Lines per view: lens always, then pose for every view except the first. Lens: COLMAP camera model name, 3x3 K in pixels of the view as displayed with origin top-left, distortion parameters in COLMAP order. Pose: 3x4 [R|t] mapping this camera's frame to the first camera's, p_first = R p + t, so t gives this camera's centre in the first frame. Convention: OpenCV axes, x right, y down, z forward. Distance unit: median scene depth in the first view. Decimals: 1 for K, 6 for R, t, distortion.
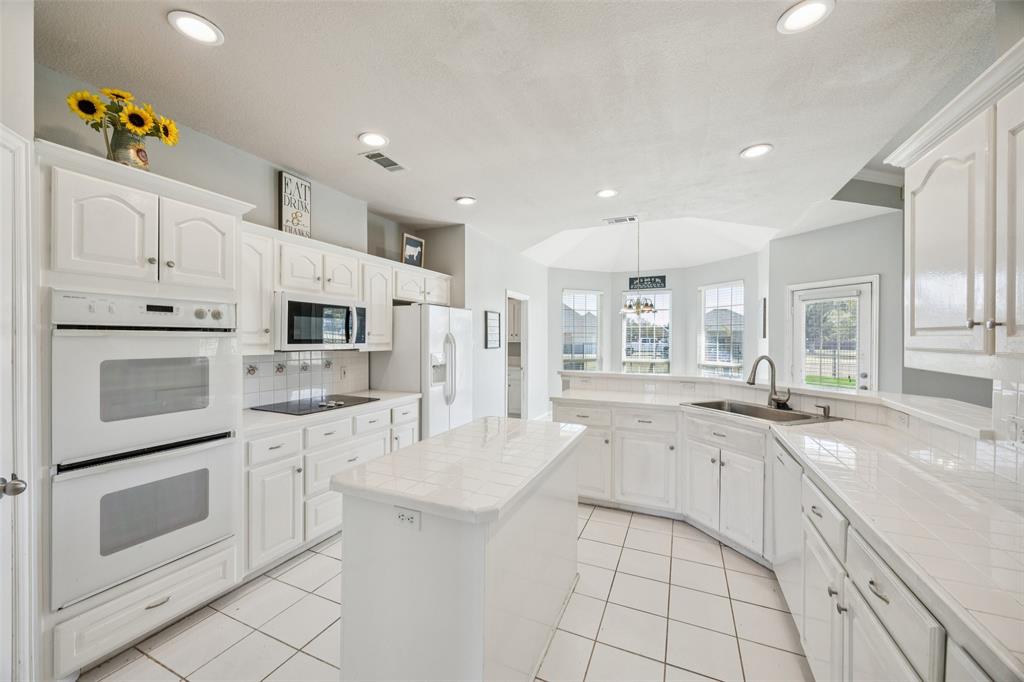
lens RADIAL K [[393.4, 0, 507.3], [0, 393.4, 341.0], [0, 0, 1]] dist [-0.000652, -0.000052]
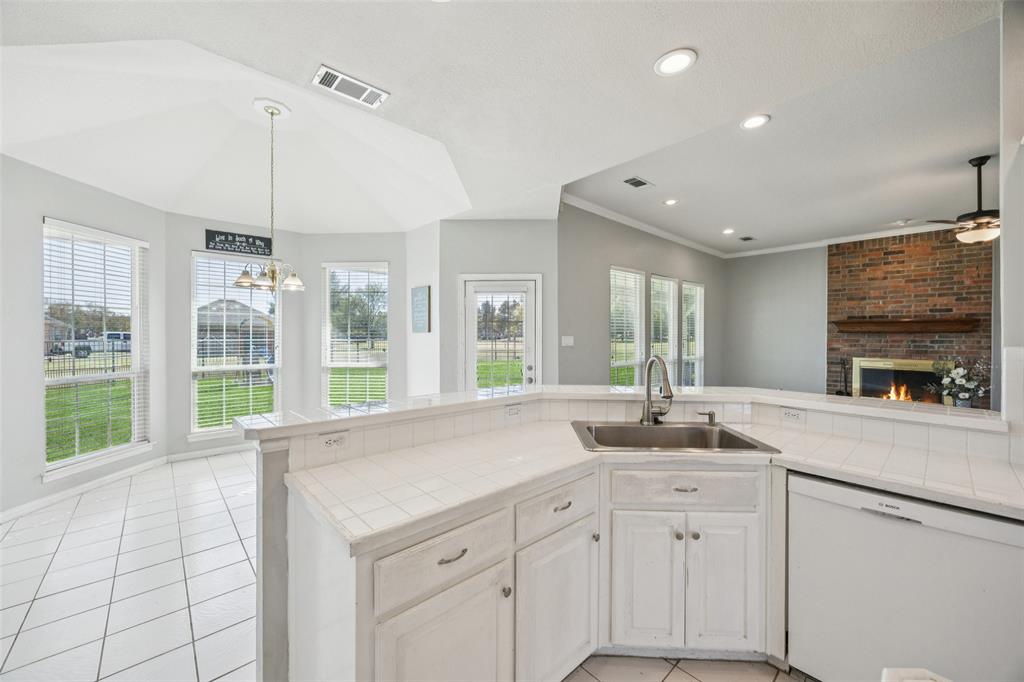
lens RADIAL K [[393.4, 0, 508.8], [0, 393.4, 336.7], [0, 0, 1]] dist [-0.000652, -0.000052]
pose [[0.405219, -0.006902, 0.914193, -0.067717], [0.004734, 0.999974, 0.005451, -0.001824], [-0.914207, 0.002119, 0.405241, 0.533856]]
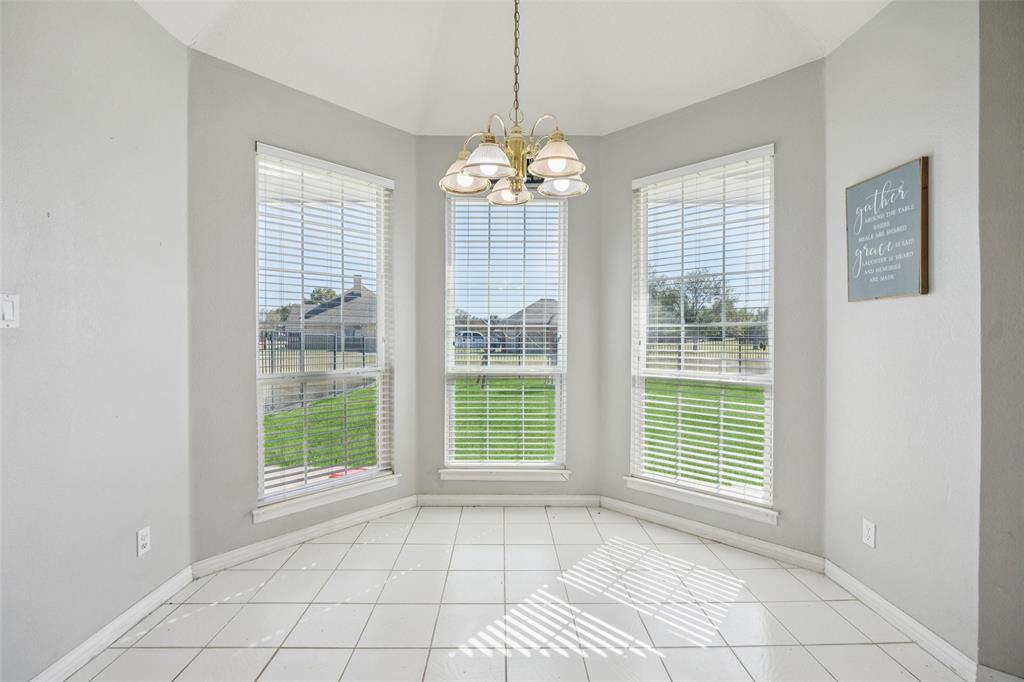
lens RADIAL K [[450.5, 0, 509.7], [0, 450.5, 341.7], [0, 0, 1]] dist [0.001530, 0.000169]
pose [[0.908827, -0.008103, 0.417095, 0.259934], [0.005700, 0.999959, 0.007005, 0.027498], [-0.417134, -0.003989, 0.908836, 0.900282]]
